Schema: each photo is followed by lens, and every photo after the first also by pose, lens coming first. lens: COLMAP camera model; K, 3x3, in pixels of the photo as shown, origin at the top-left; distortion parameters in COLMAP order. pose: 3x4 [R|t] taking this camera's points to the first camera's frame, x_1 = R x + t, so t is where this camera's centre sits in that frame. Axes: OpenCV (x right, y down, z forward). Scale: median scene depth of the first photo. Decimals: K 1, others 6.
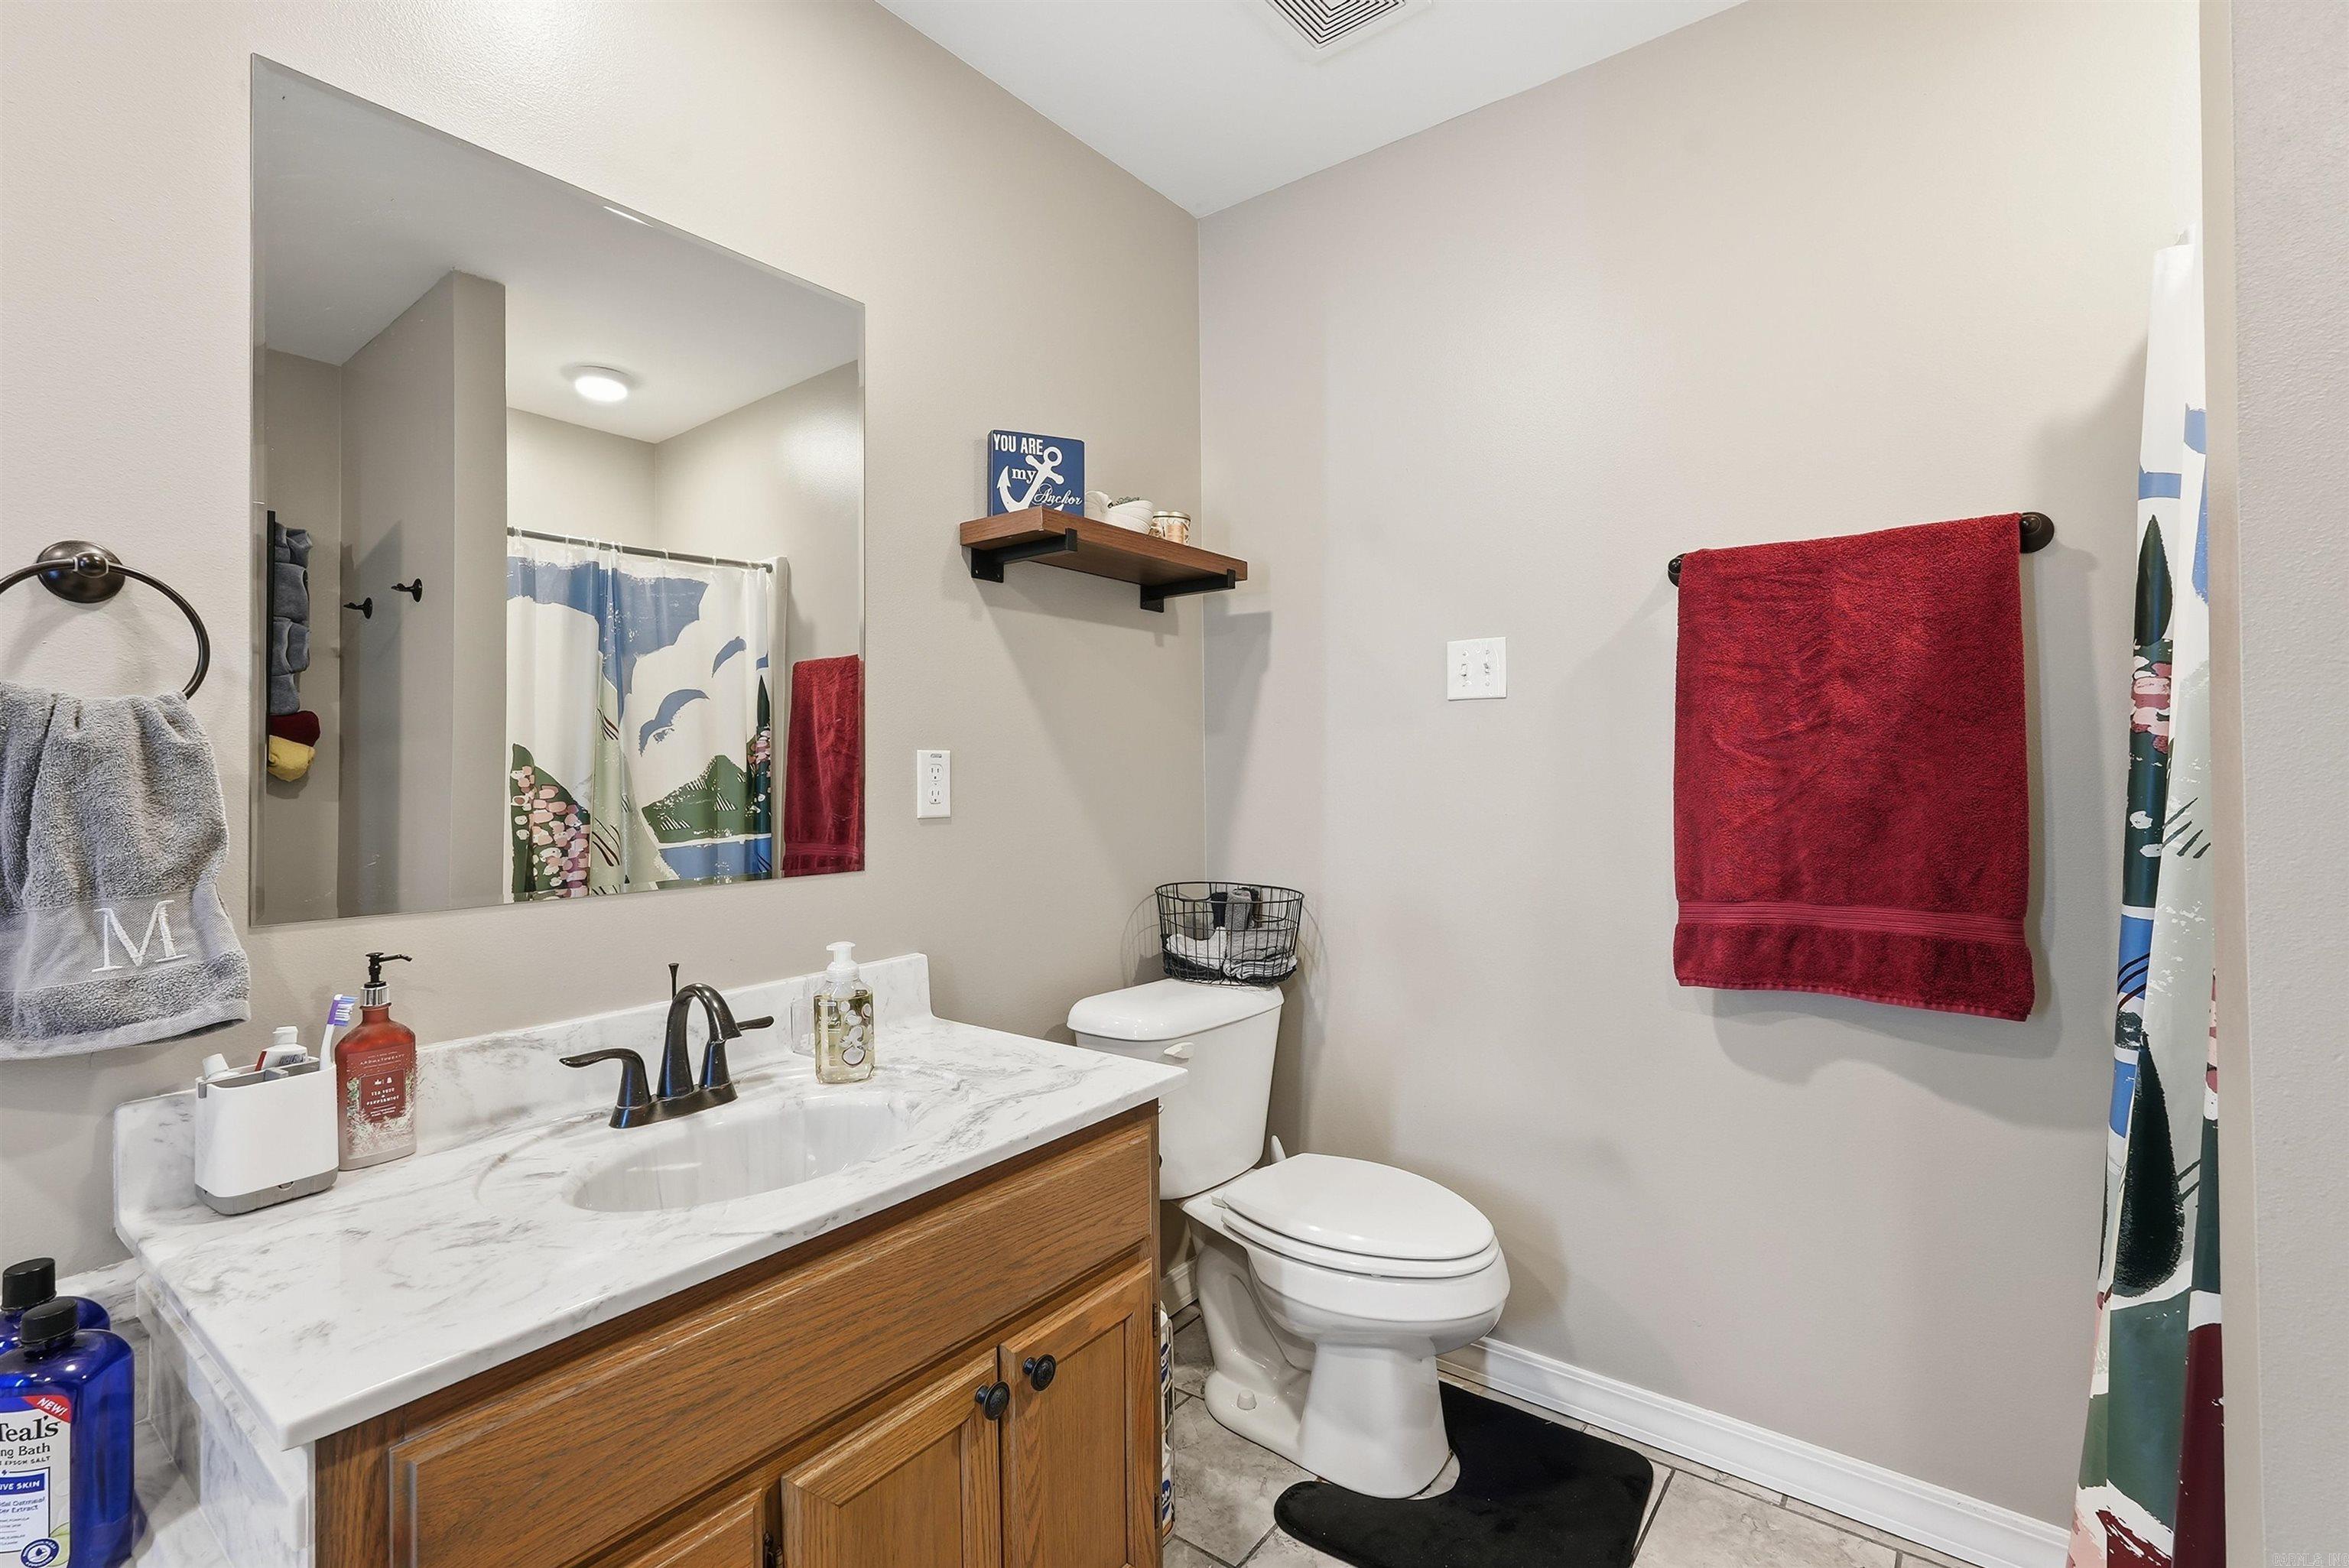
lens RADIAL K [[1067.2, 0, 1173.0], [0, 1067.2, 761.5], [0, 0, 1]] dist [-0.009866, 0.007525]
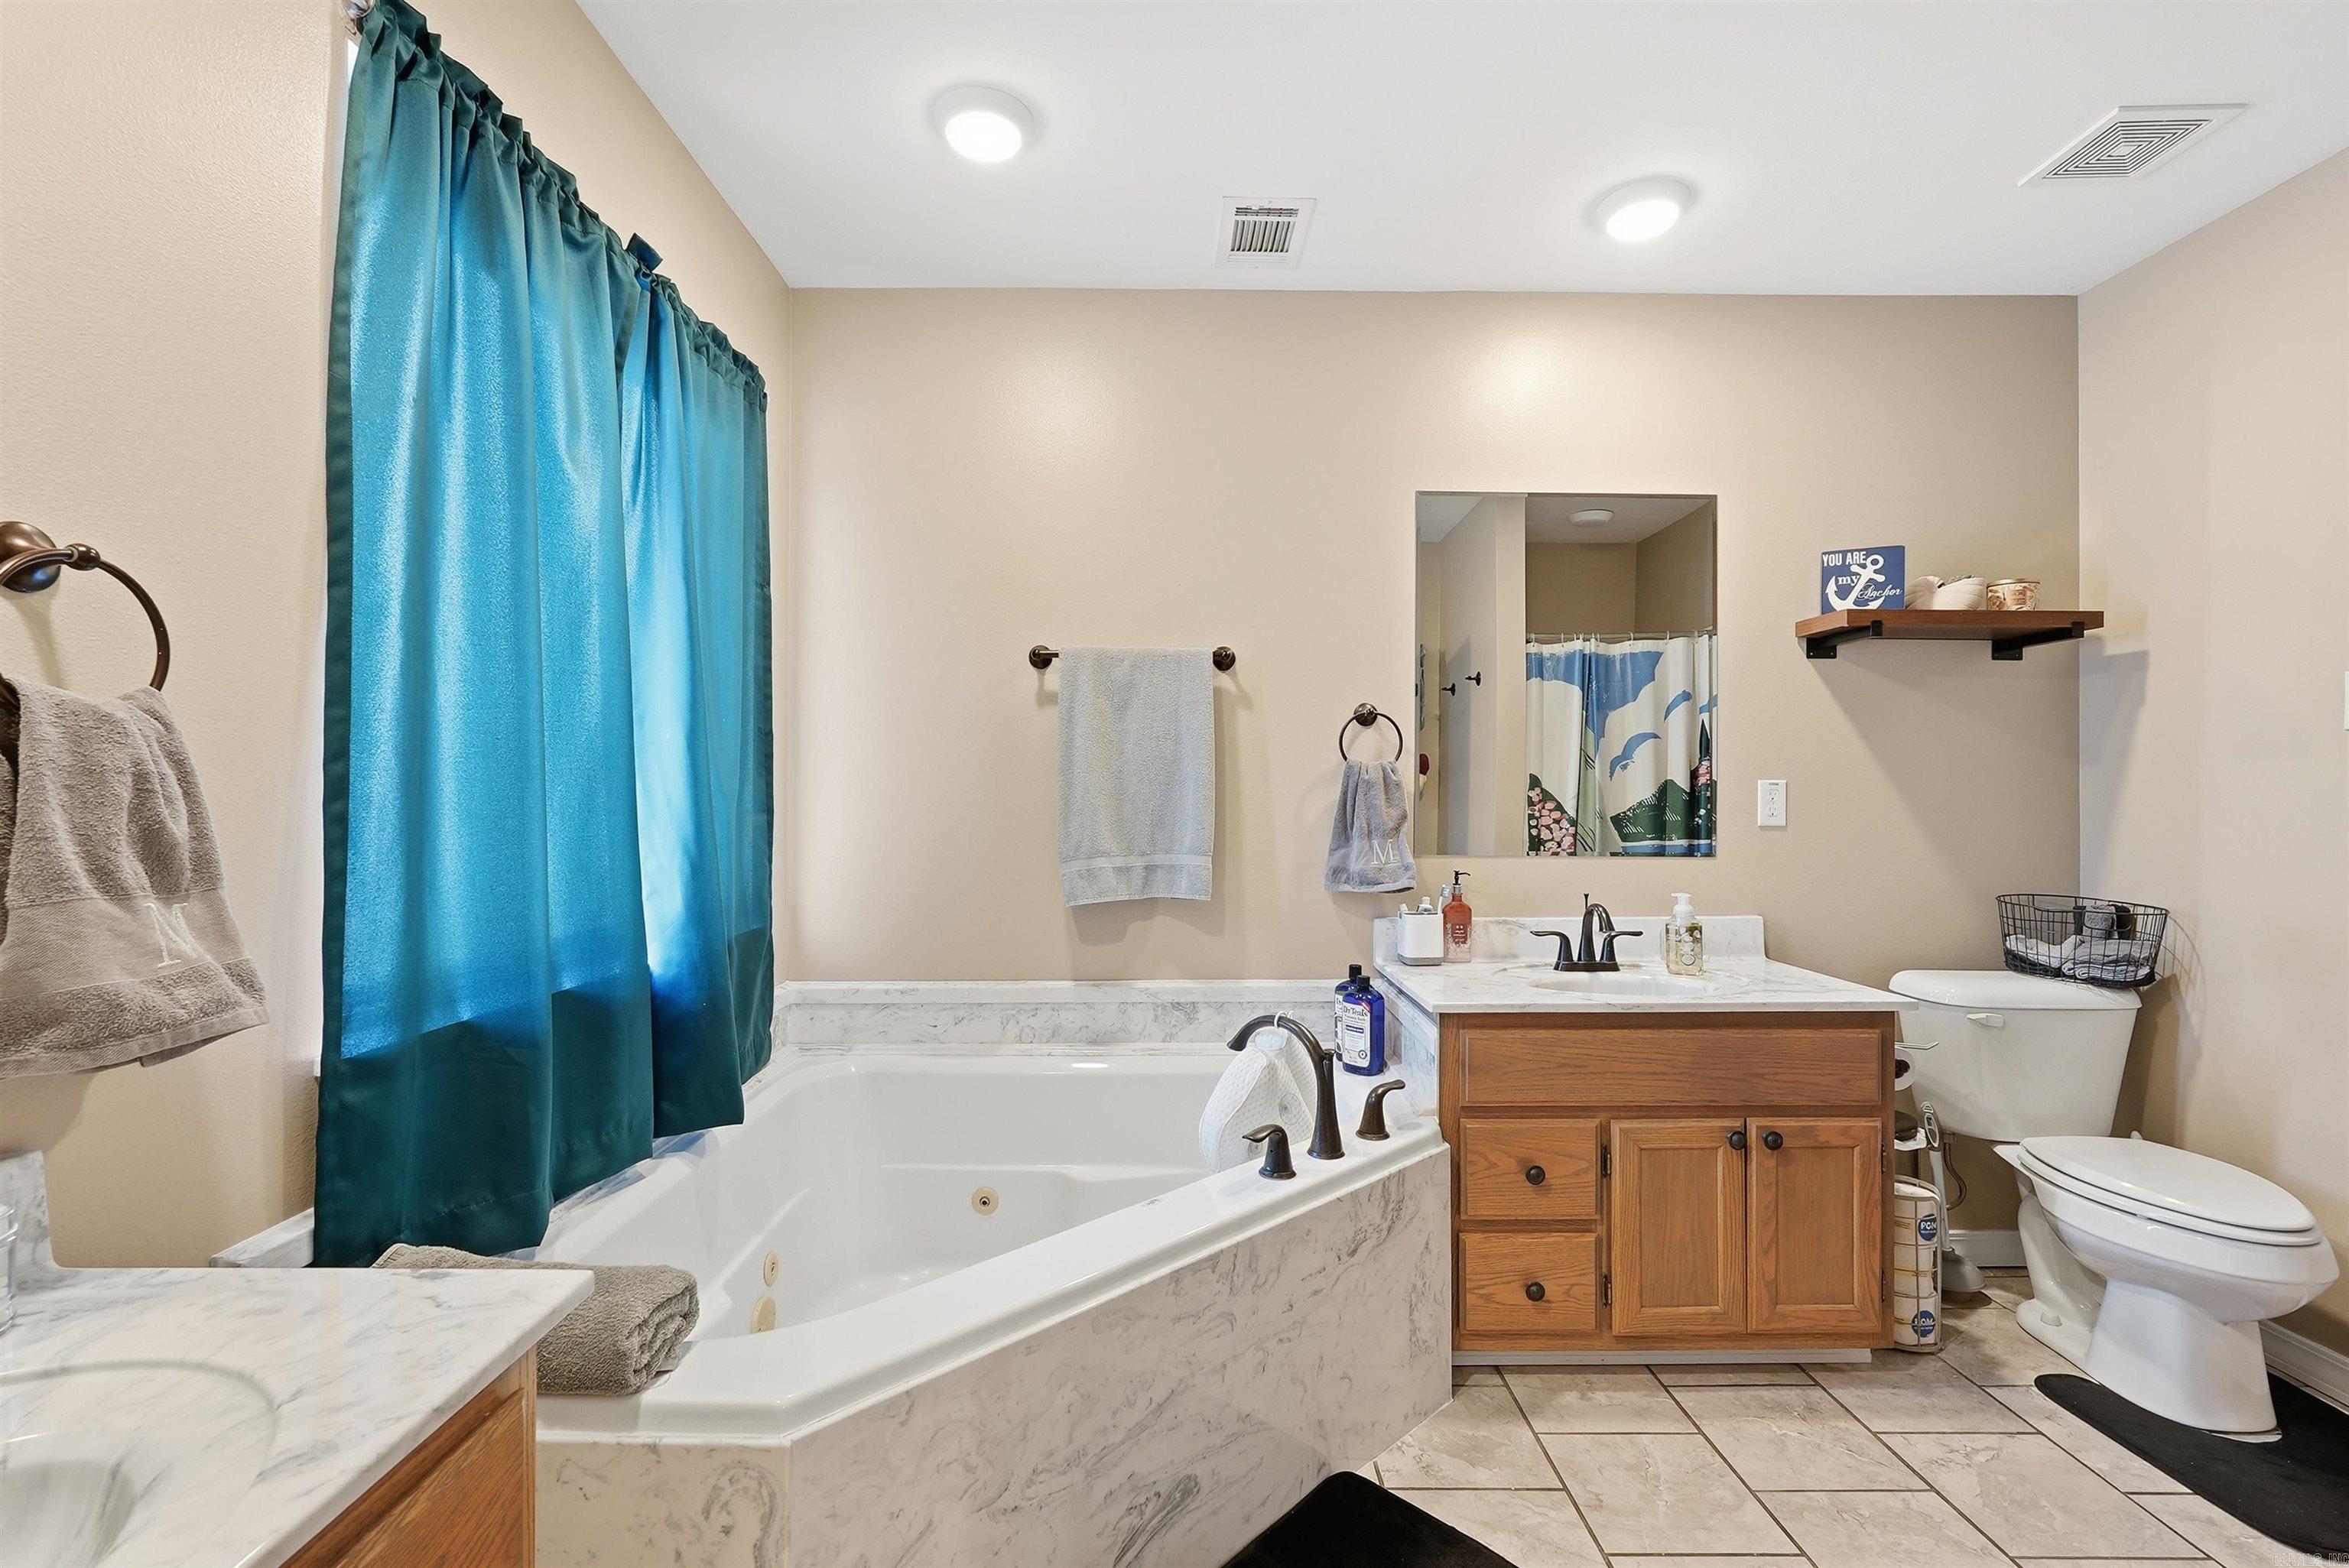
lens RADIAL K [[1067.2, 0, 1169.0], [0, 1067.2, 789.3], [0, 0, 1]] dist [-0.009866, 0.007525]
pose [[0.617069, 0.009326, -0.786854, 0.401414], [-0.003052, 0.999951, 0.009459, -0.008859], [0.786903, -0.003435, 0.617067, -0.538833]]
